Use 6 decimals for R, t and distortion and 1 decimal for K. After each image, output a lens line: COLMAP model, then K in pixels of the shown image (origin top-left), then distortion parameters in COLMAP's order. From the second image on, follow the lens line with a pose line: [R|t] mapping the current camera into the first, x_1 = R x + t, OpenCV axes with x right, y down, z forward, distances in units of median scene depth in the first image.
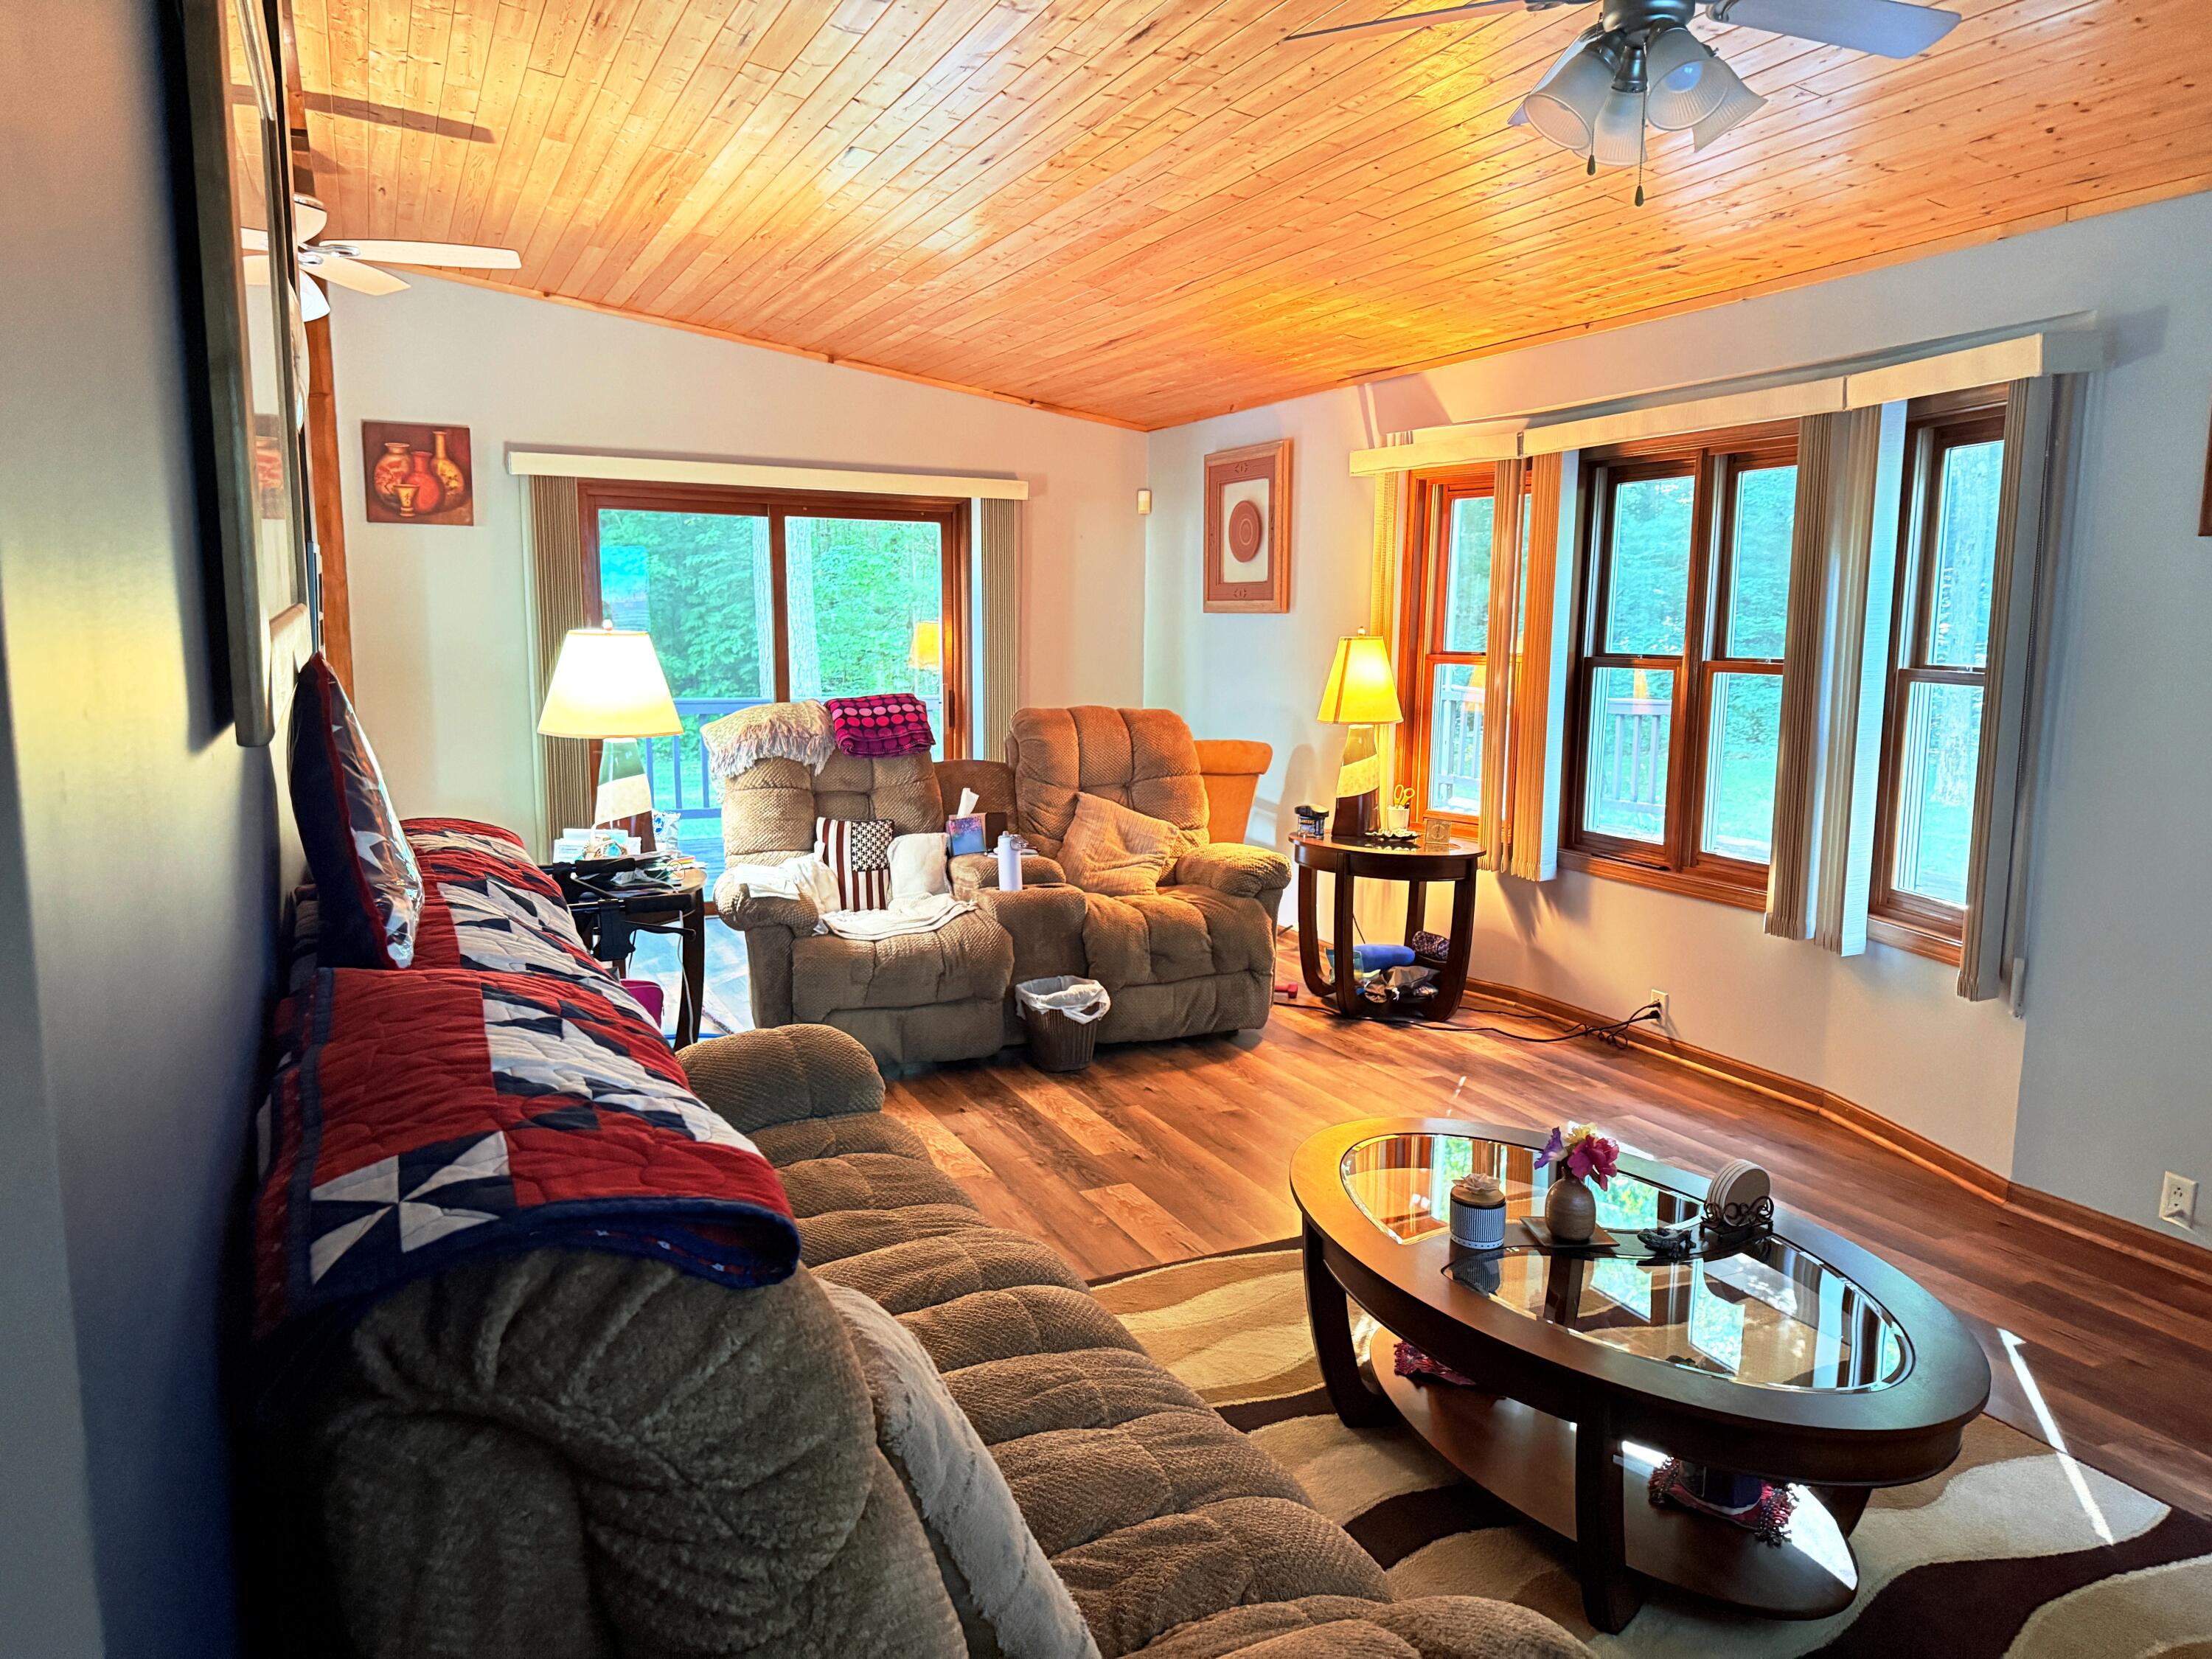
lens RADIAL K [[1567.8, 0, 1106.0], [0, 1567.8, 829.5], [0, 0, 1]] dist [0.056606, -0.080199]
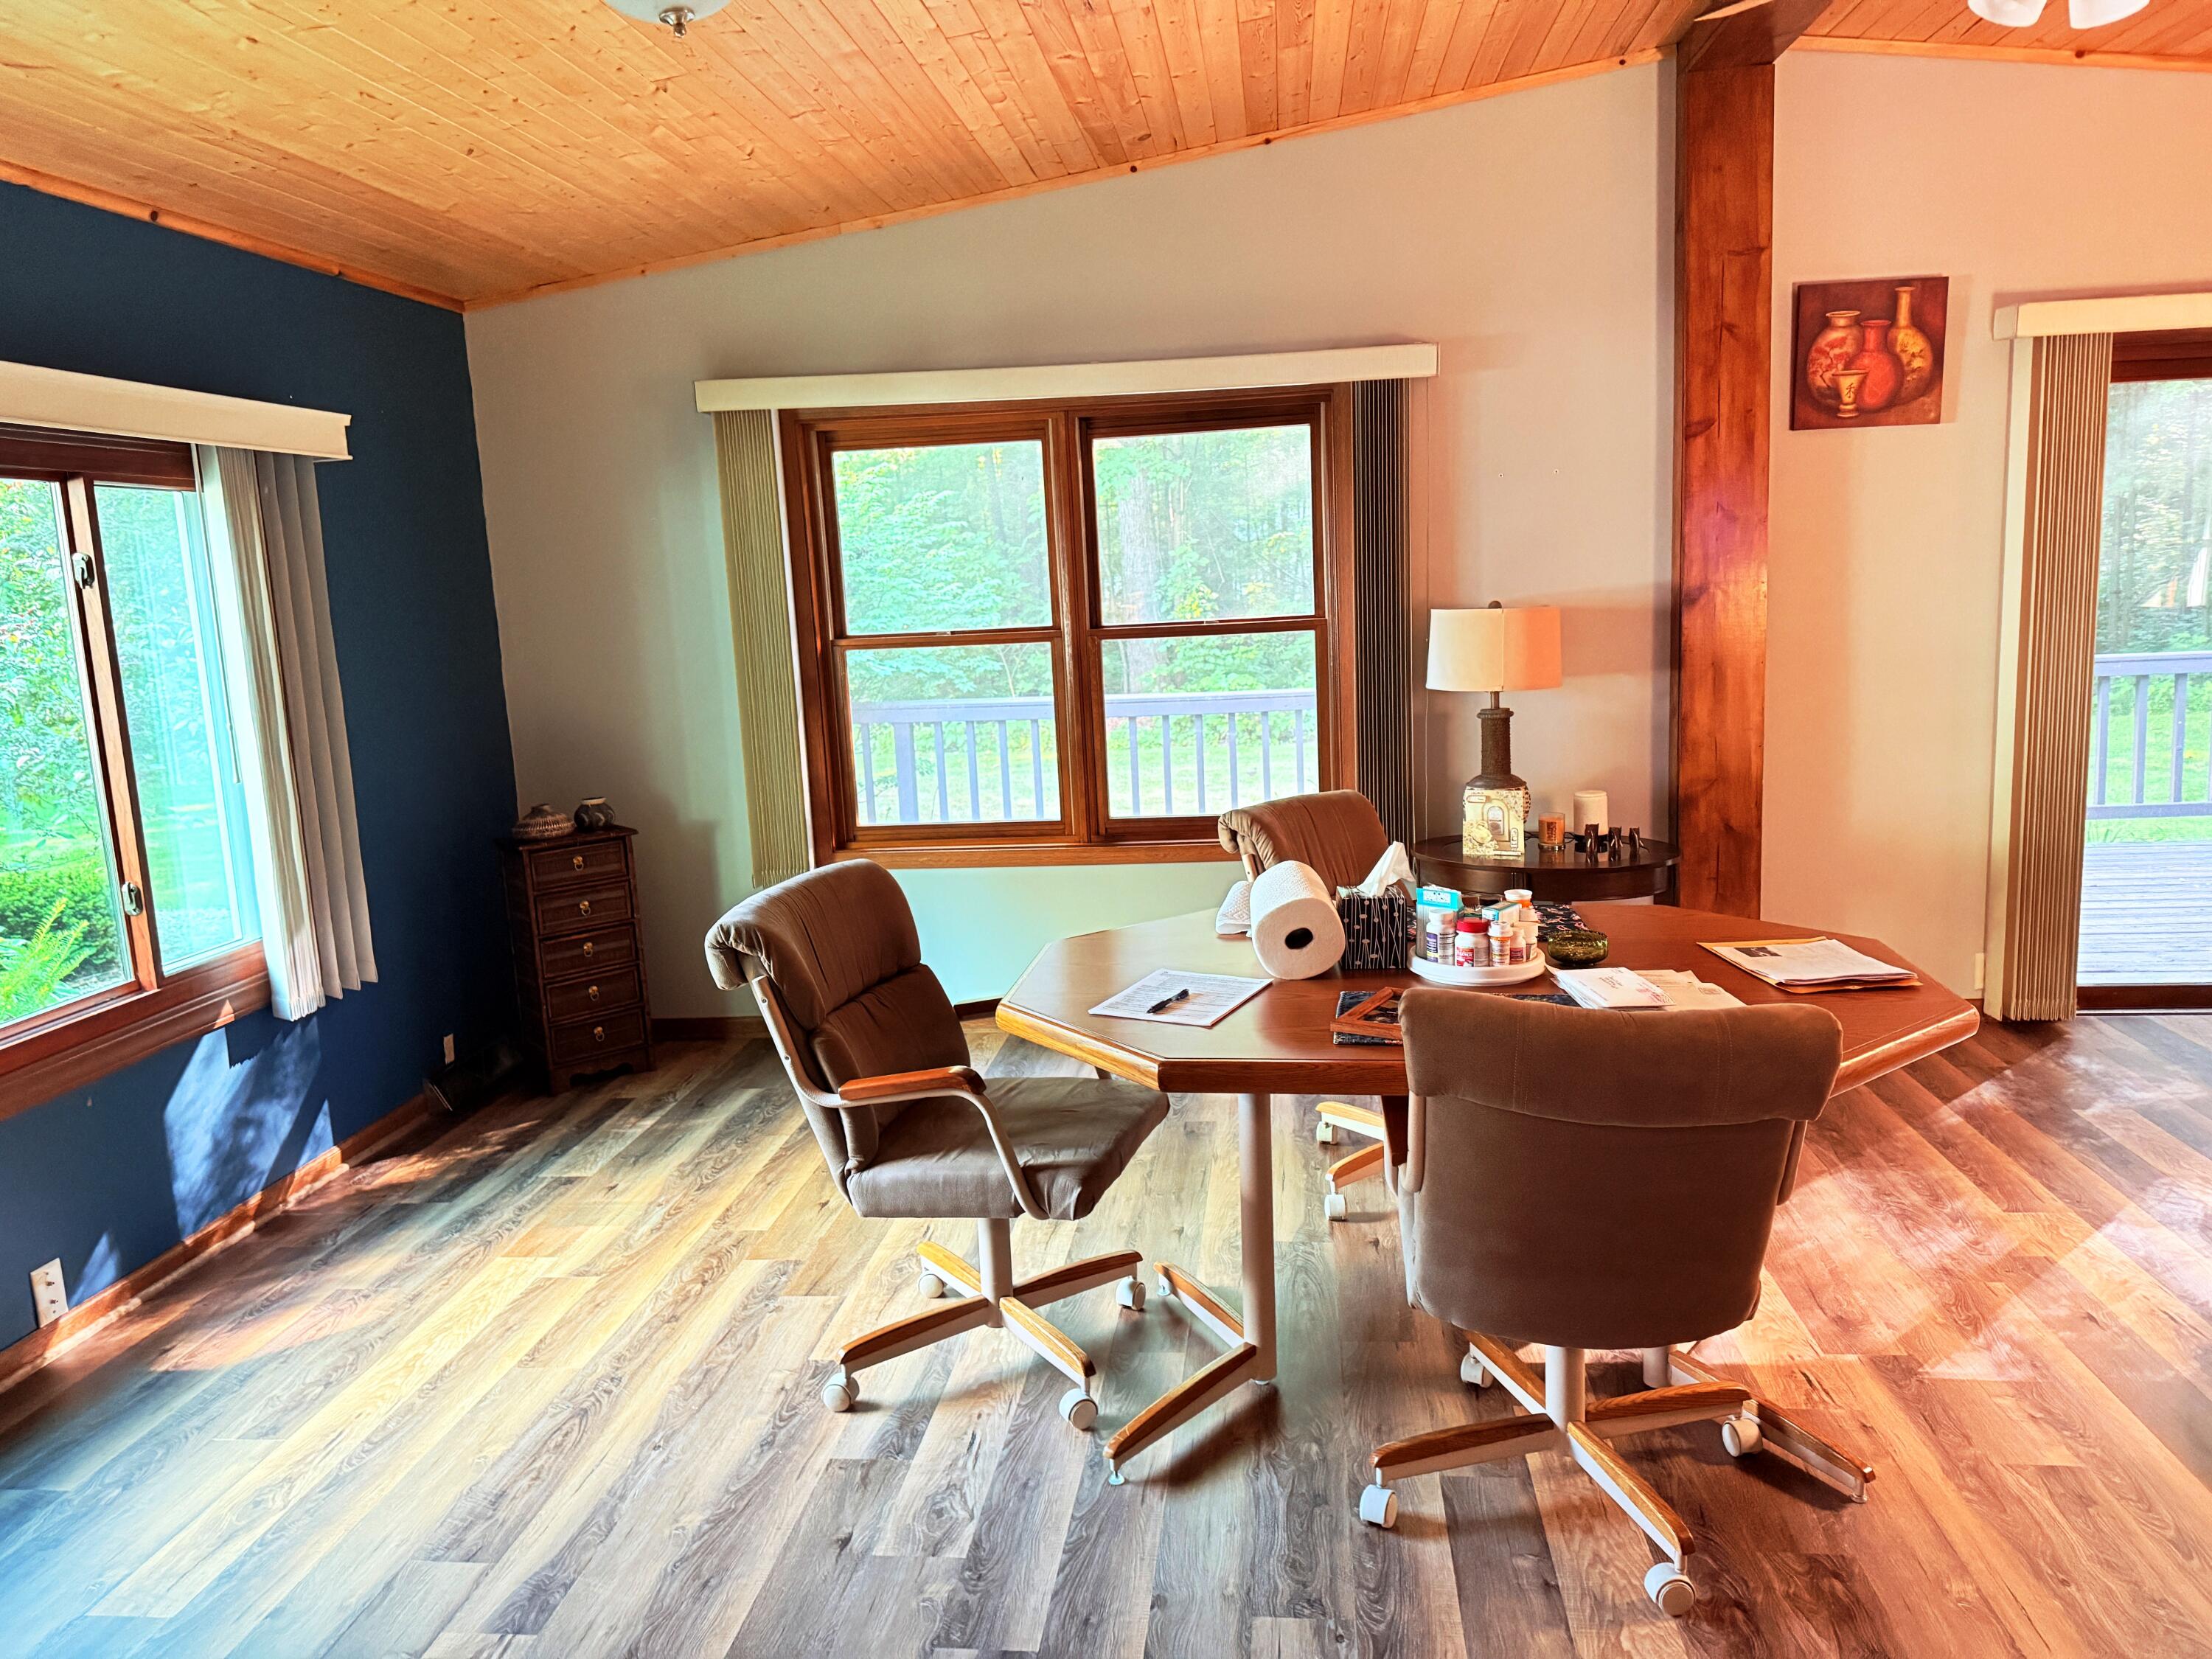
lens RADIAL K [[1578.1, 0, 1112.9], [0, 1578.1, 821.2], [0, 0, 1]] dist [0.005640, -0.003758]
pose [[0.857675, 0.035759, -0.512947, -0.359968], [-0.022272, 0.999226, 0.032419, -0.036981], [0.513710, -0.016381, 0.857808, 0.241113]]
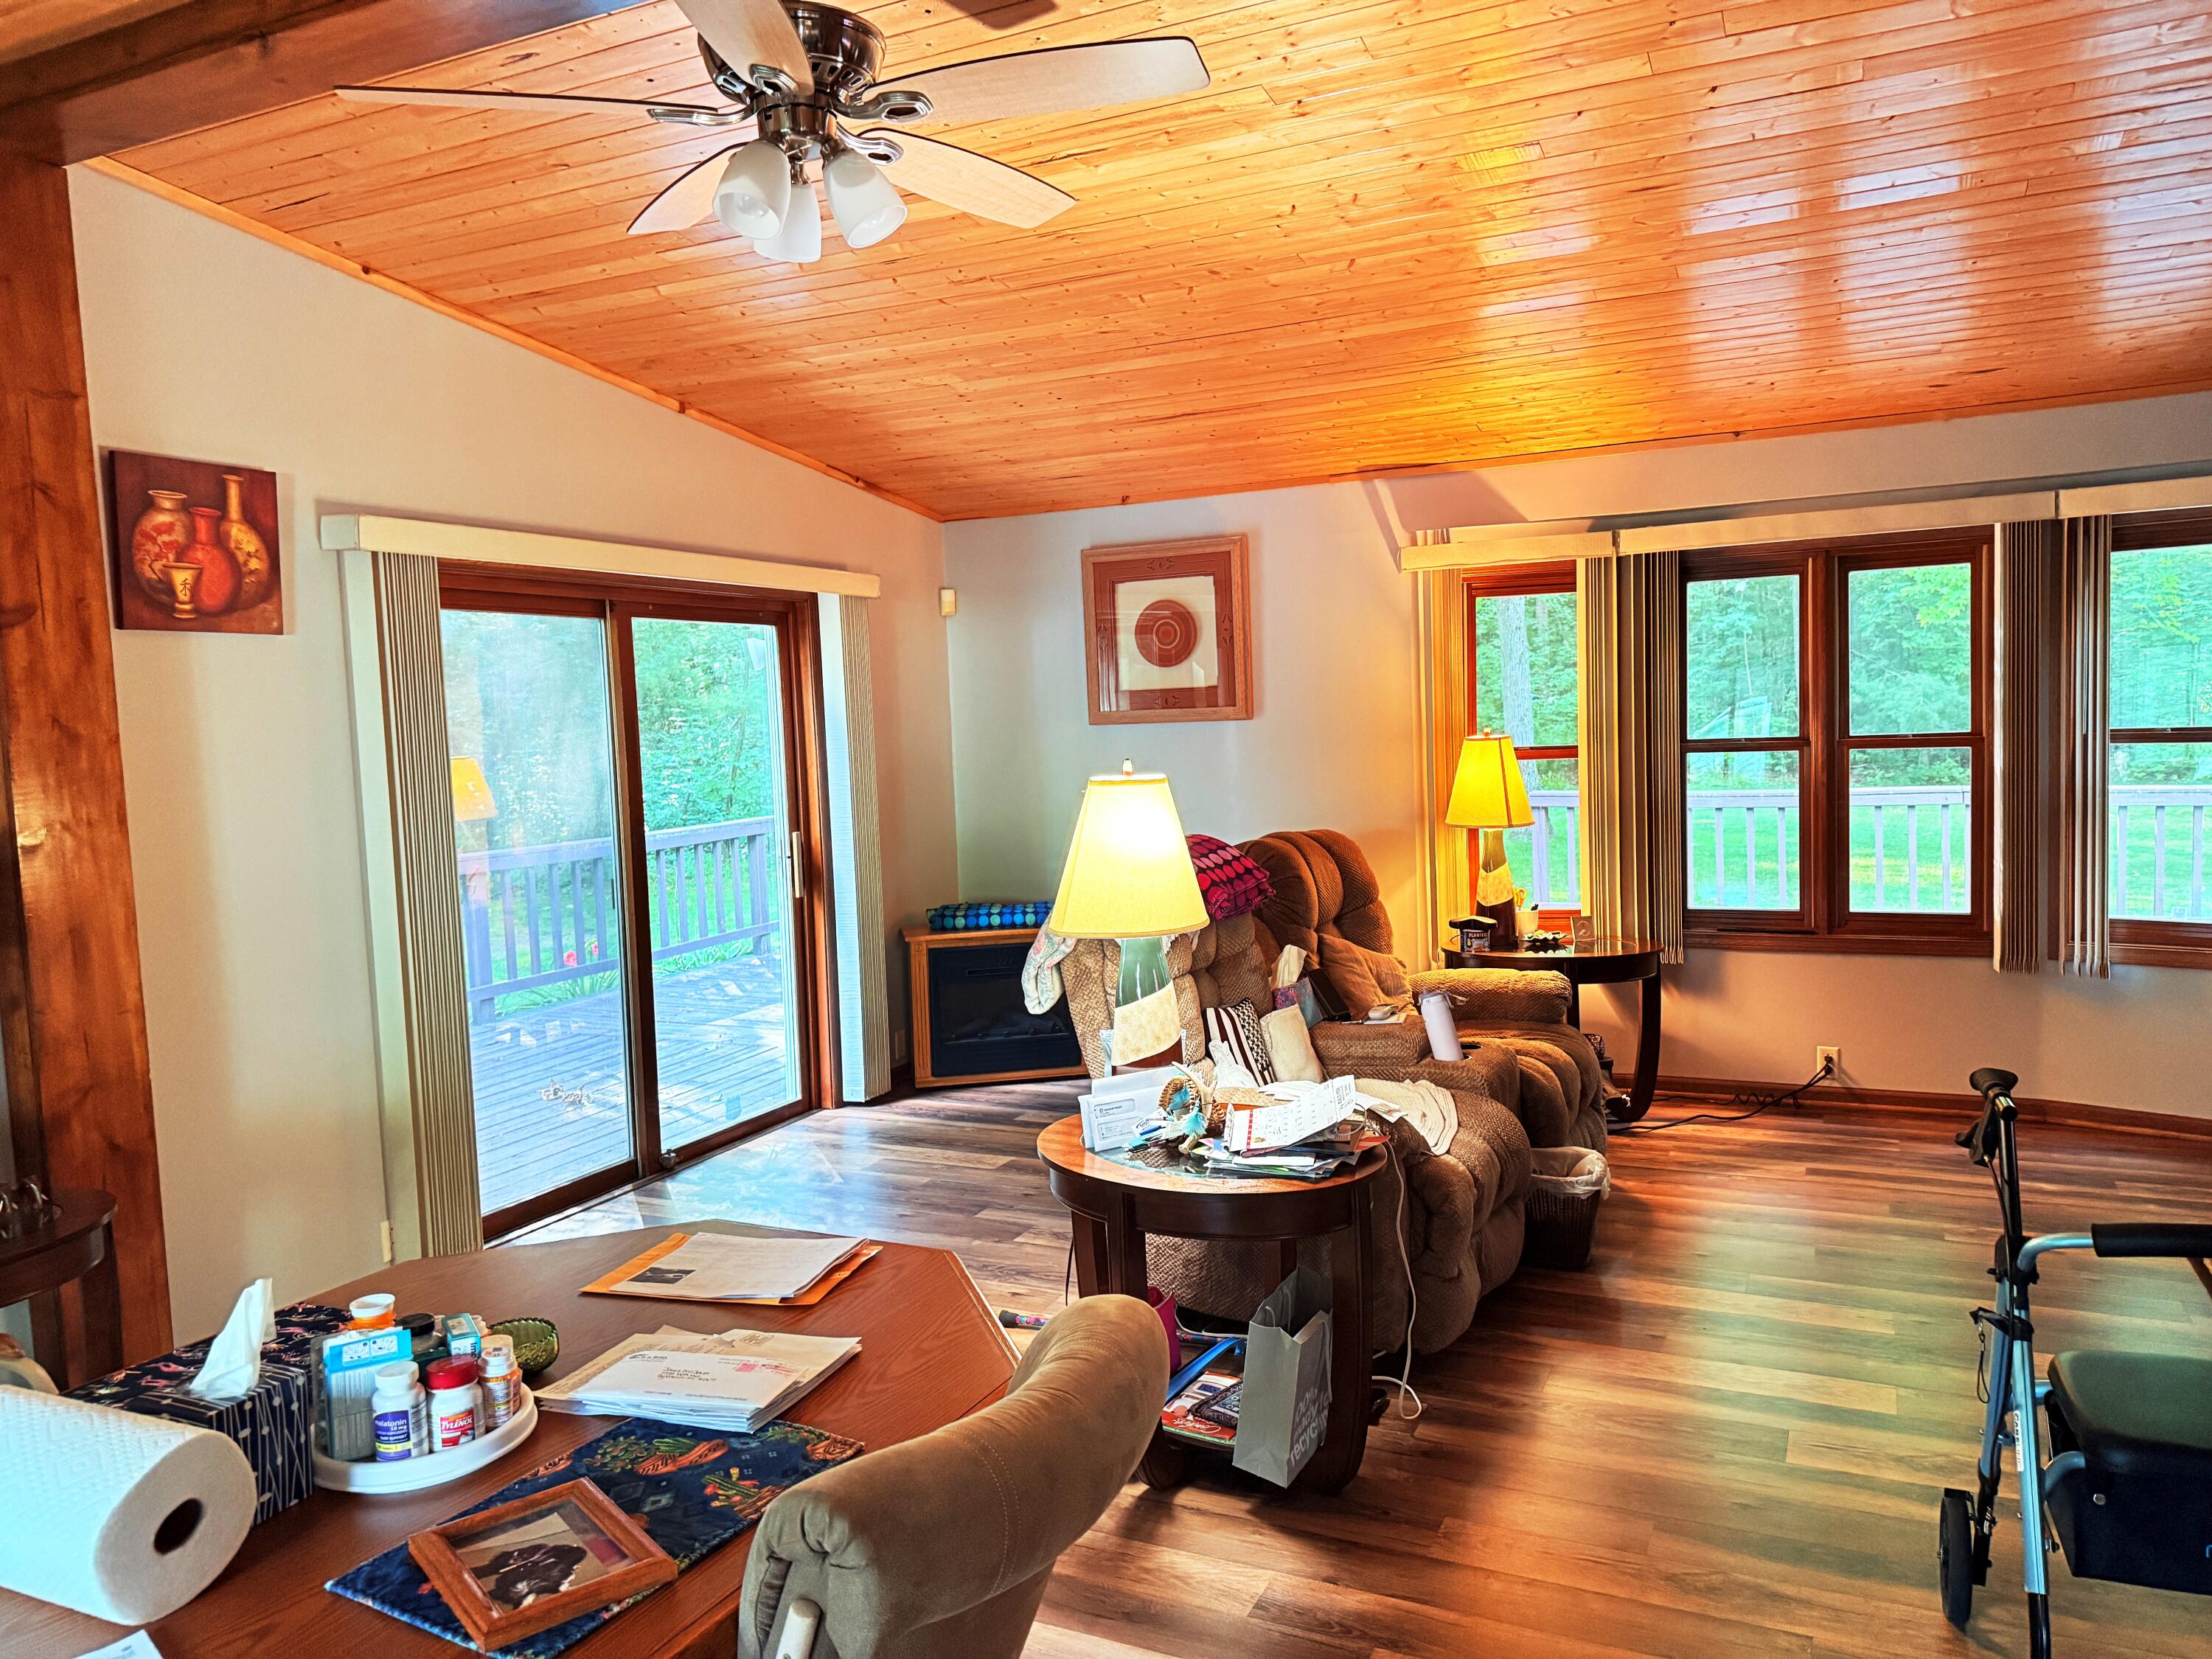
lens RADIAL K [[1578.1, 0, 1112.9], [0, 1578.1, 821.2], [0, 0, 1]] dist [0.005640, -0.003758]
pose [[0.770304, -0.082436, 0.632326, -0.555482], [0.132601, 0.990640, -0.032387, -0.063854], [-0.623738, 0.108794, 0.774025, 0.363511]]
